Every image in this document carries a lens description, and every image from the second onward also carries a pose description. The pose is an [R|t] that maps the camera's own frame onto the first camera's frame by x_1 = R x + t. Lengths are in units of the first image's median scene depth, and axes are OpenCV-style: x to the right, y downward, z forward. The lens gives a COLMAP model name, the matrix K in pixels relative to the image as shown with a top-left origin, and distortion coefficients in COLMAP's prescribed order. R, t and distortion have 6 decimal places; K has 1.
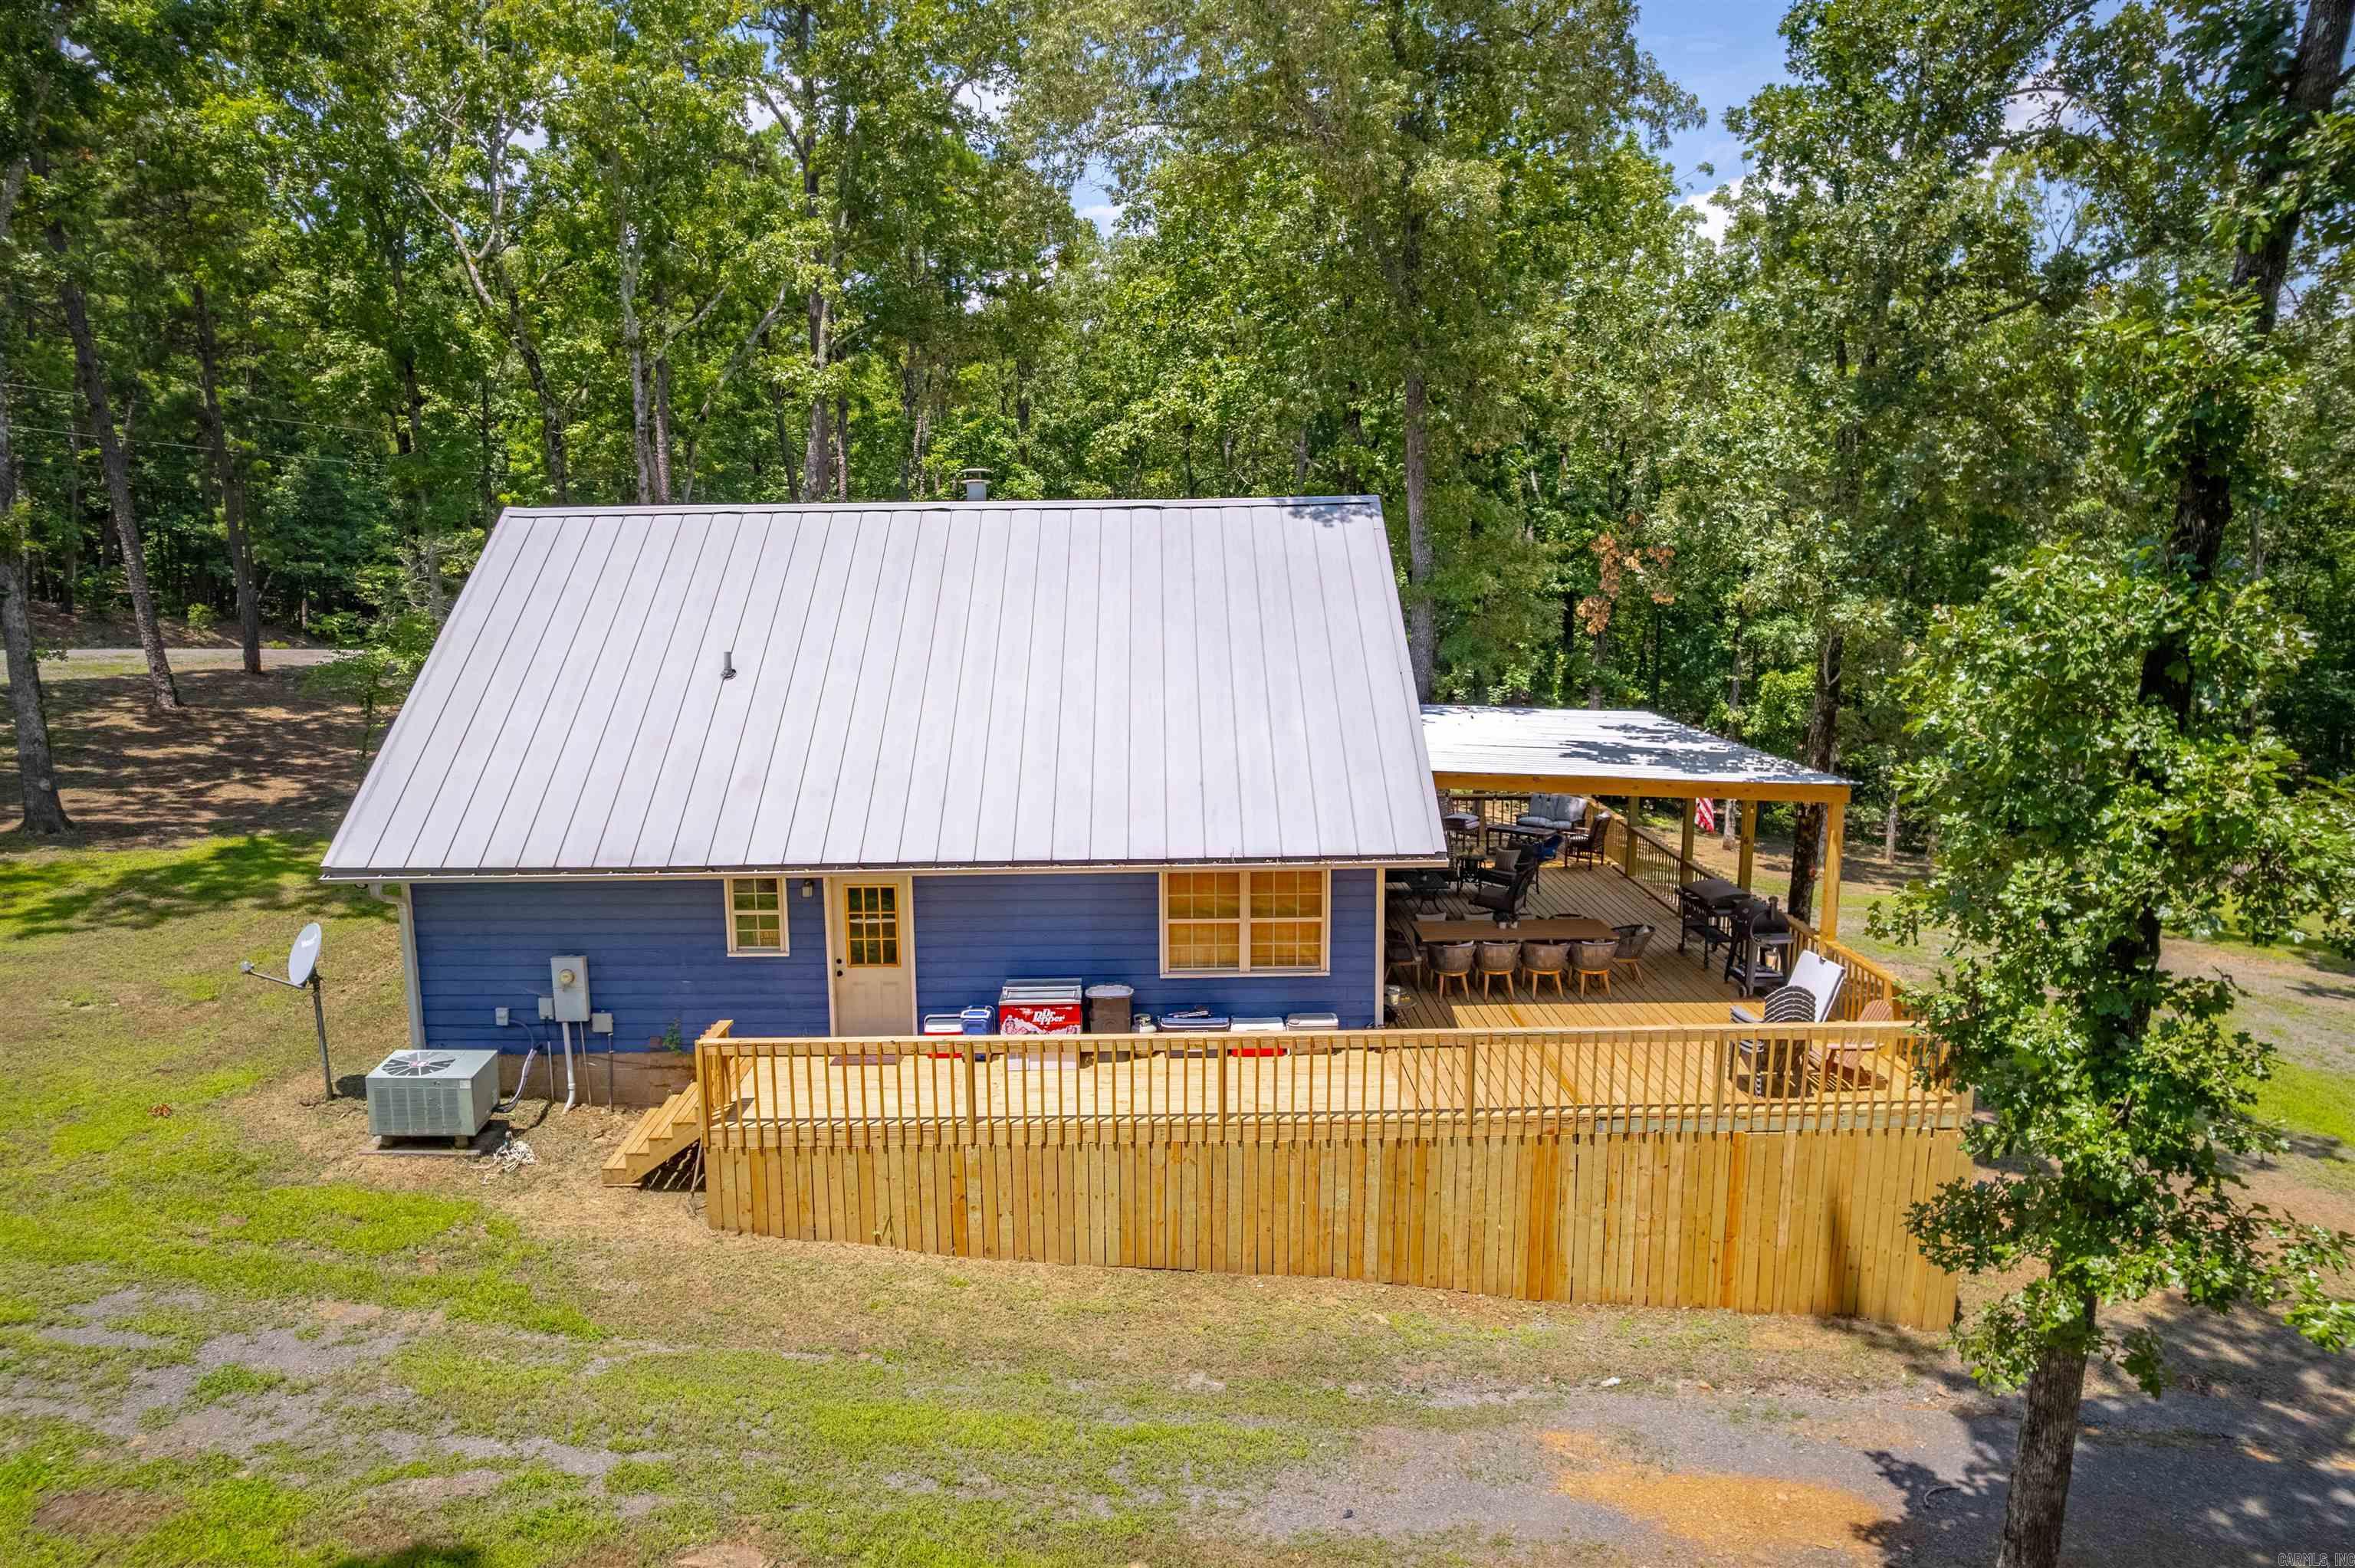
lens RADIAL K [[1471.9, 0, 1189.9], [0, 1471.9, 791.1], [0, 0, 1]] dist [-0.047094, 0.046534]
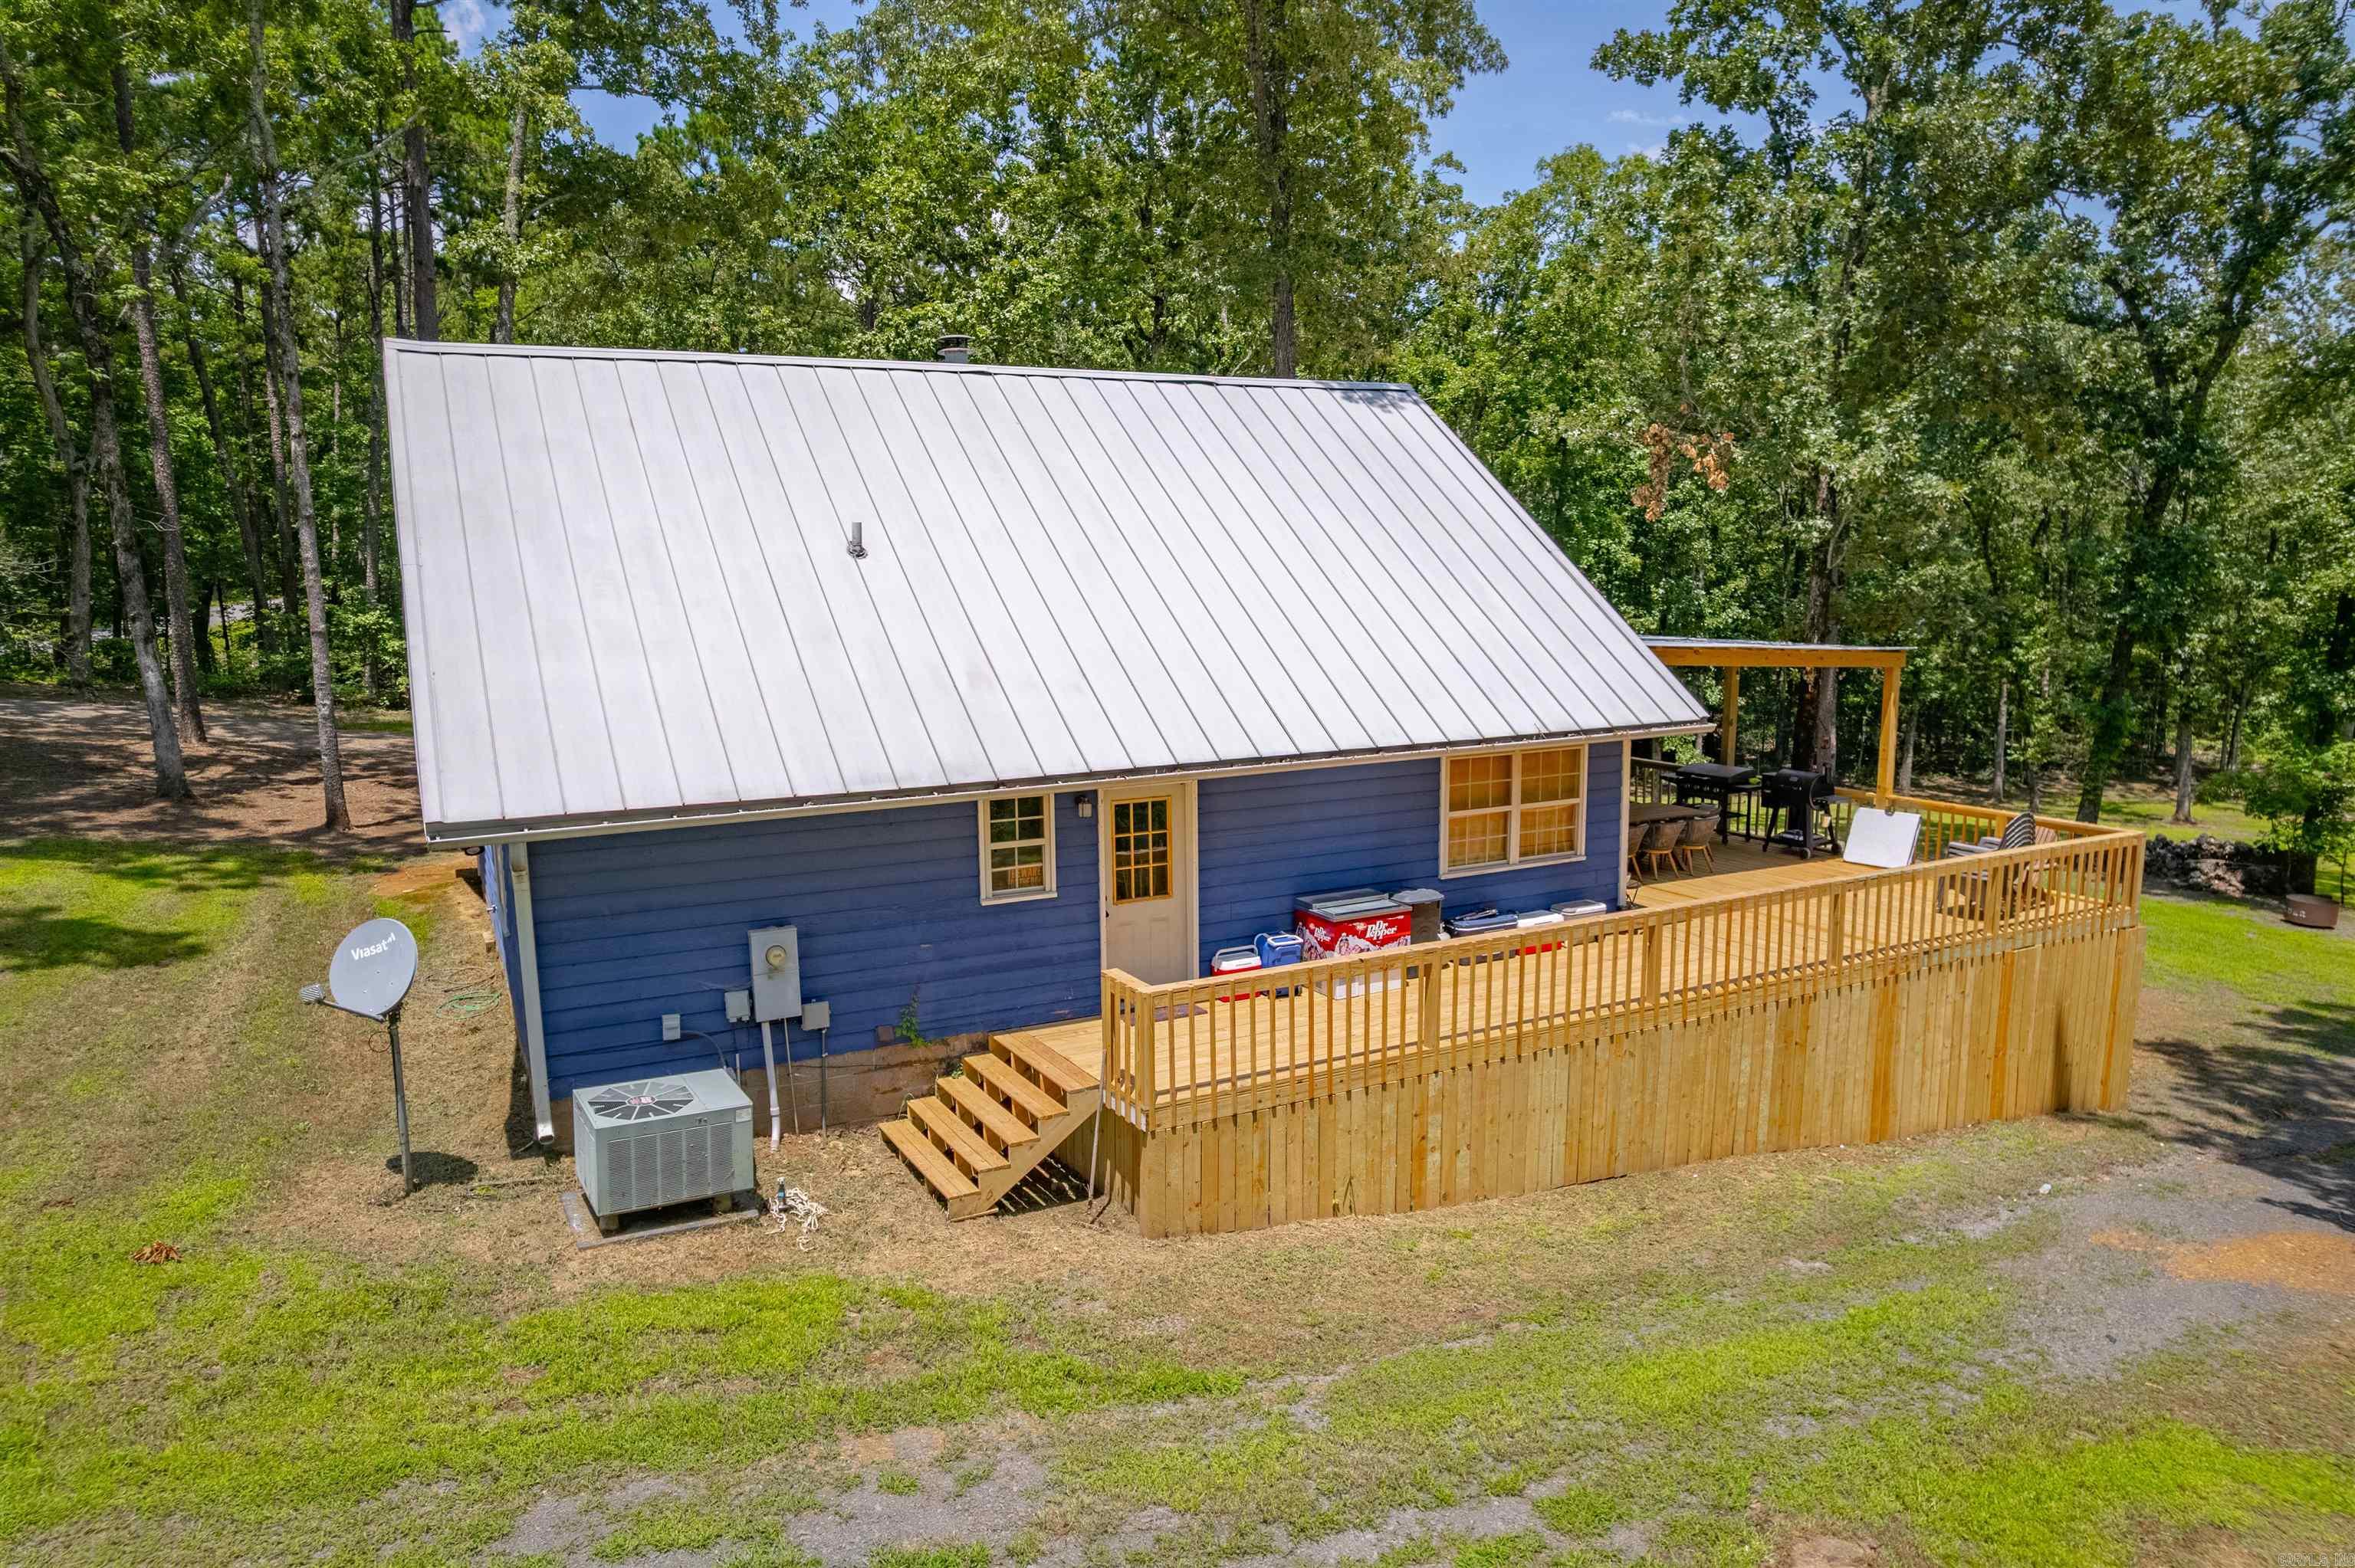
lens RADIAL K [[1471.9, 0, 1189.9], [0, 1471.9, 791.1], [0, 0, 1]] dist [-0.047094, 0.046534]
pose [[0.894748, -0.069972, 0.441055, -0.553590], [0.073430, 0.997258, 0.009249, 0.054973], [-0.440493, 0.024111, 0.897432, 0.267696]]
